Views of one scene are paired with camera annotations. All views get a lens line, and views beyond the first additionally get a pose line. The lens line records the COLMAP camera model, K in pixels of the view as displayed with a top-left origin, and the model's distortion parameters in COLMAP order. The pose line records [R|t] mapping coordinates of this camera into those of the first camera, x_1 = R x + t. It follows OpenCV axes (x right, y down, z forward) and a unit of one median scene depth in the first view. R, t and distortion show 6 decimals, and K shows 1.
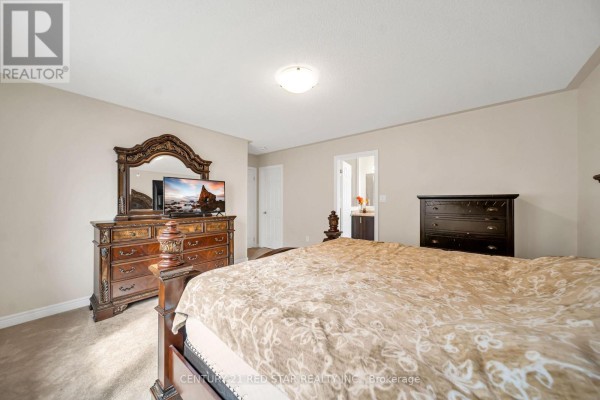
lens RADIAL K [[216.5, 0, 298.9], [0, 216.5, 199.1], [0, 0, 1]] dist [0.001155, 0.000094]
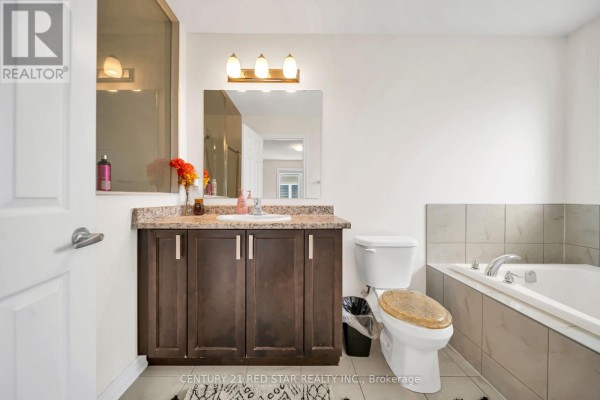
lens RADIAL K [[216.5, 0, 300.3], [0, 216.5, 199.4], [0, 0, 1]] dist [0.001155, 0.000094]
pose [[0.760578, 0.005339, 0.649224, 0.214209], [-0.008293, 0.999964, 0.001492, 0.040204], [-0.649193, -0.006519, 0.760595, 0.675583]]
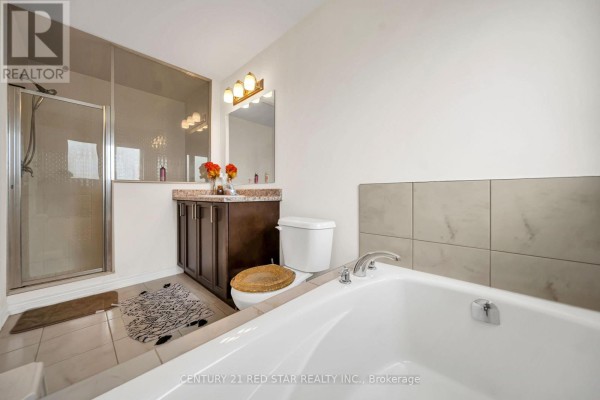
lens RADIAL K [[216.5, 0, 299.9], [0, 216.5, 196.9], [0, 0, 1]] dist [0.001155, 0.000094]
pose [[0.996741, 0.008159, -0.080259, 0.519606], [-0.007478, 0.999934, 0.008778, 0.060012], [0.080326, -0.008150, 0.996735, 0.529977]]
